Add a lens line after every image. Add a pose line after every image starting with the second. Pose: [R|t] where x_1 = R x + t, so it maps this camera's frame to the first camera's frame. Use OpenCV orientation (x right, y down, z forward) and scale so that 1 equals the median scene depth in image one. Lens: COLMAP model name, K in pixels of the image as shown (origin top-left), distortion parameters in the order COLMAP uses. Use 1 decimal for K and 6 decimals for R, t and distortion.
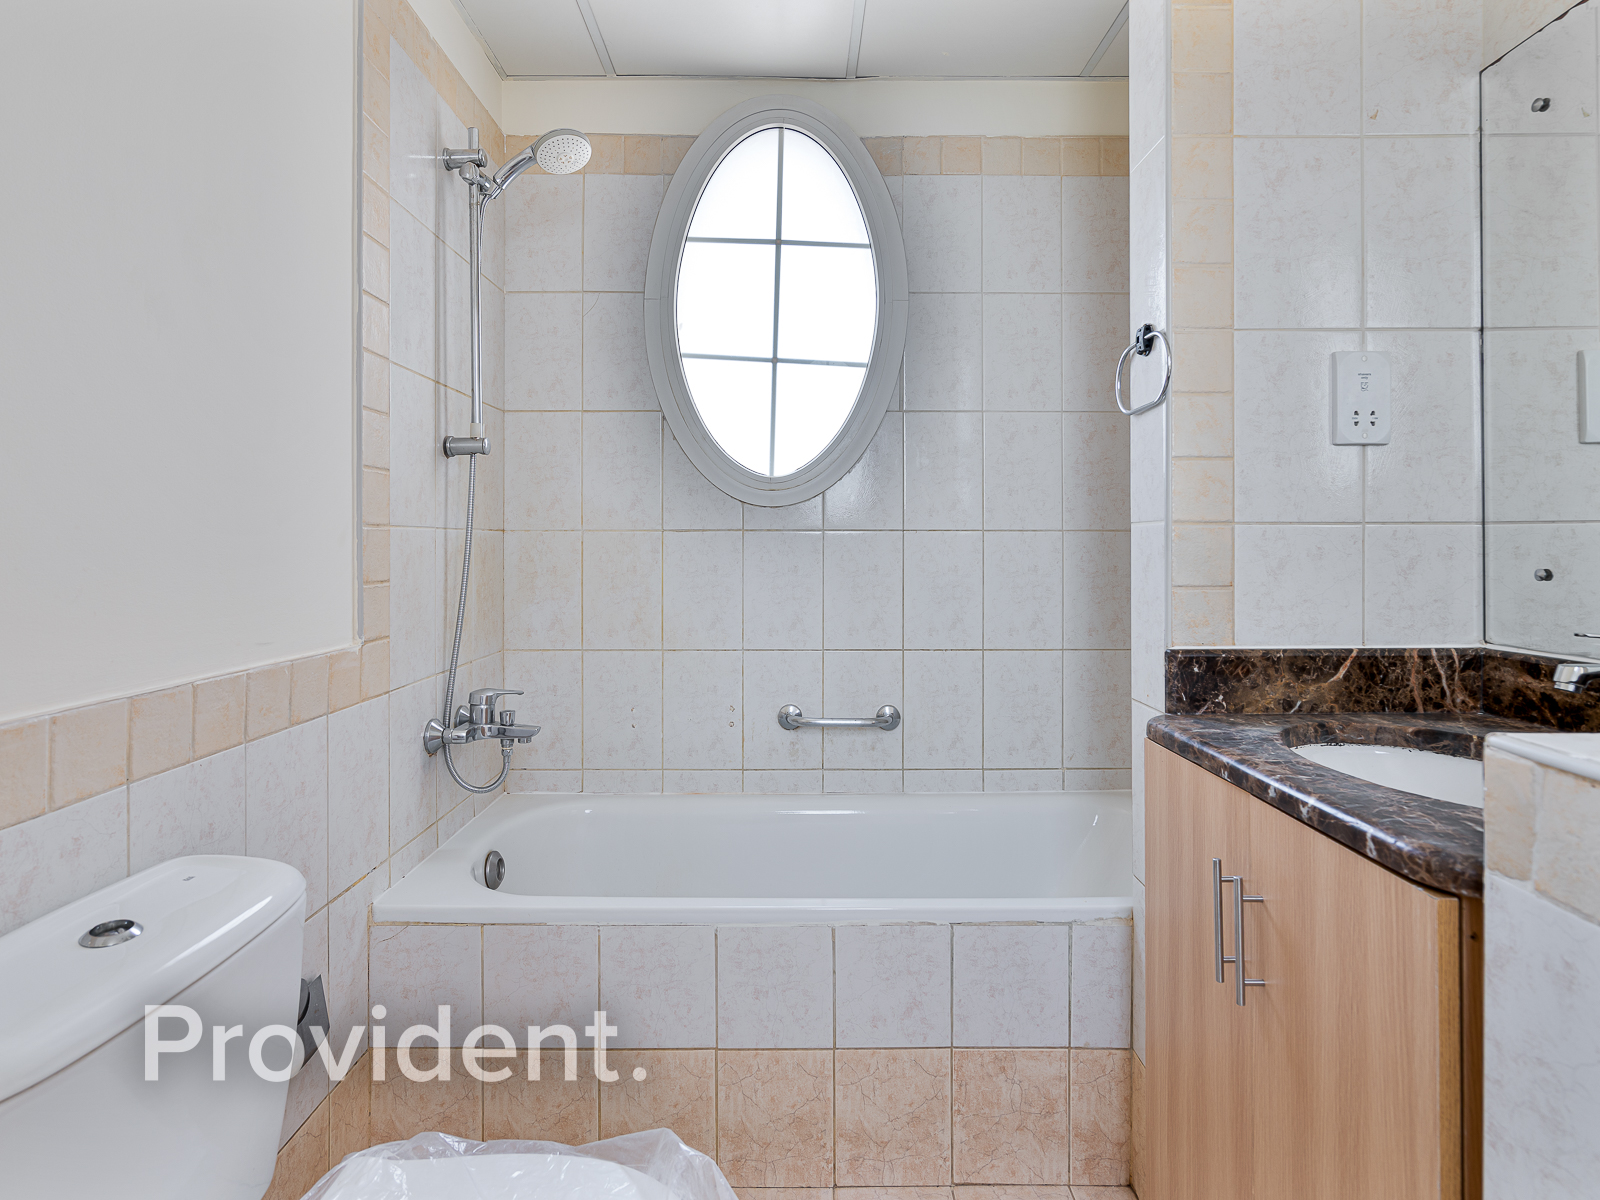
lens RADIAL K [[845.9, 0, 798.2], [0, 845.9, 565.3], [0, 0, 1]] dist [-0.016667, 0.009117]
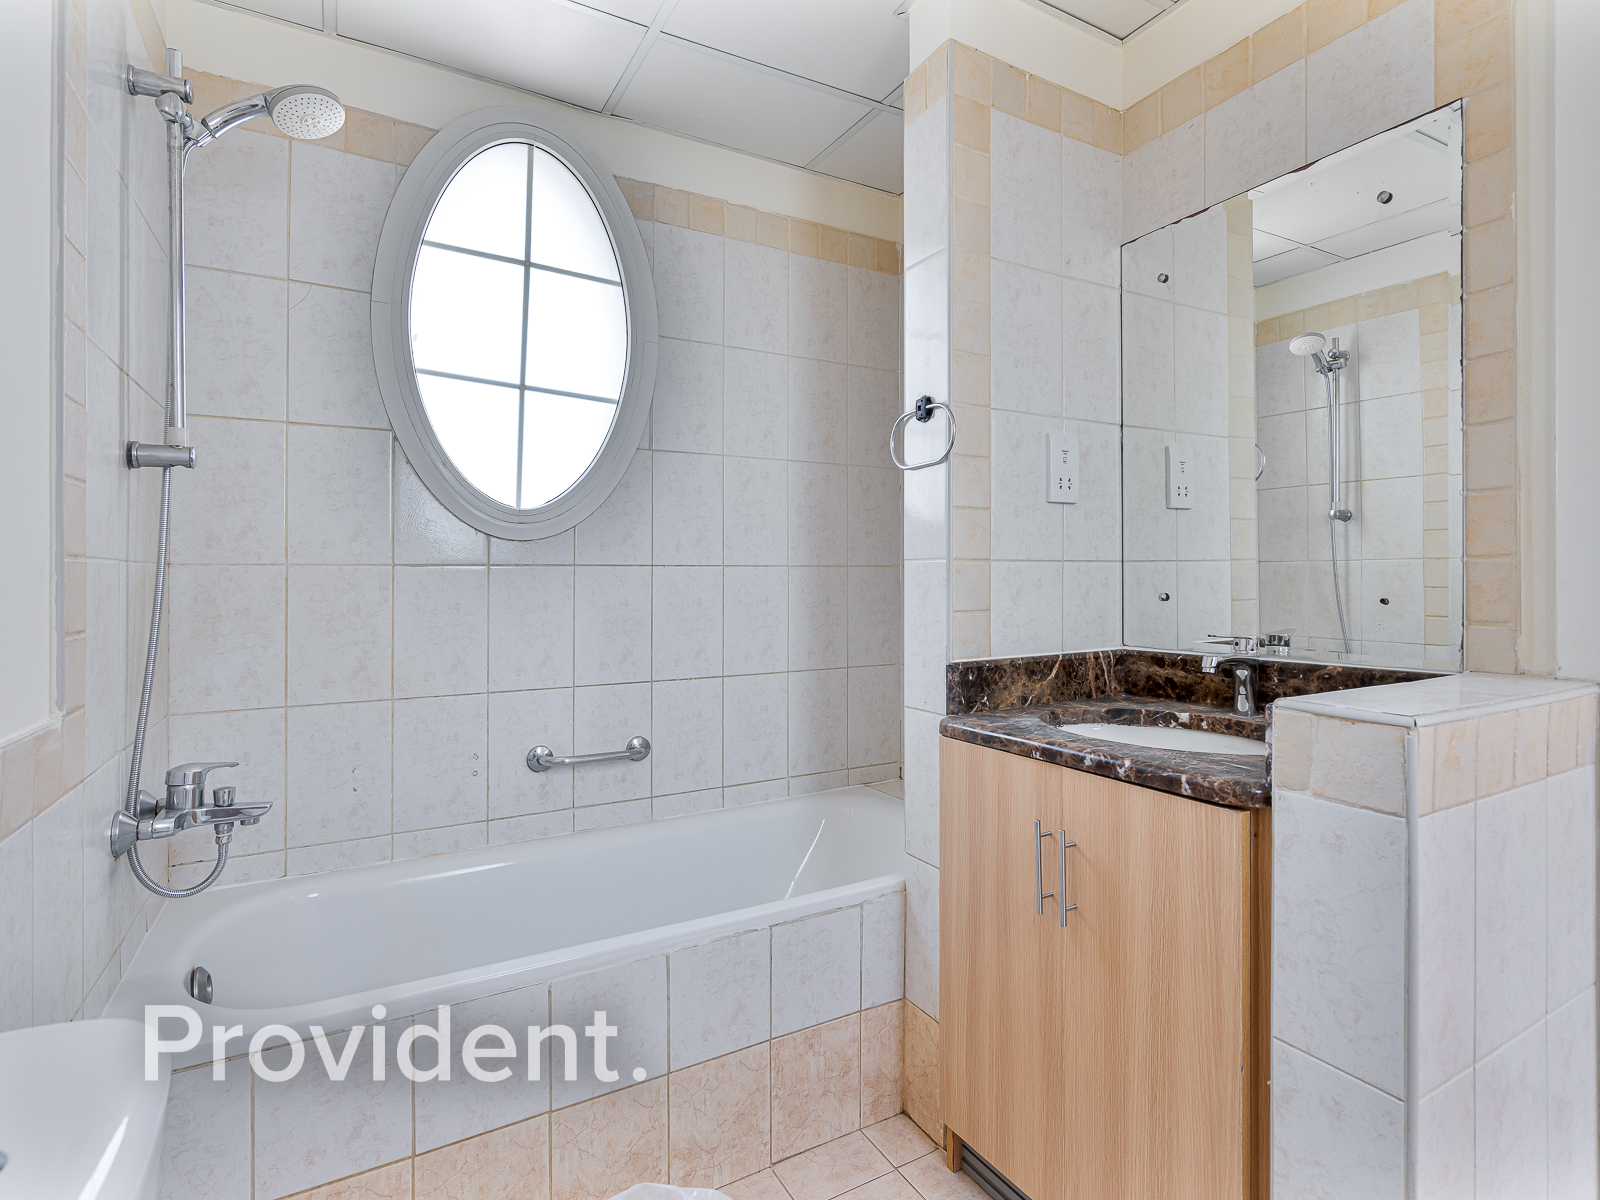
lens RADIAL K [[815.4, 0, 800.0], [0, 815.4, 600.0], [0, 0, 1]] dist [-0.022321, 0.014437]
pose [[0.866540, -0.017647, 0.498796, -0.297482], [0.017421, 0.999835, 0.005108, -0.001488], [-0.498804, 0.004263, 0.866704, 0.067287]]
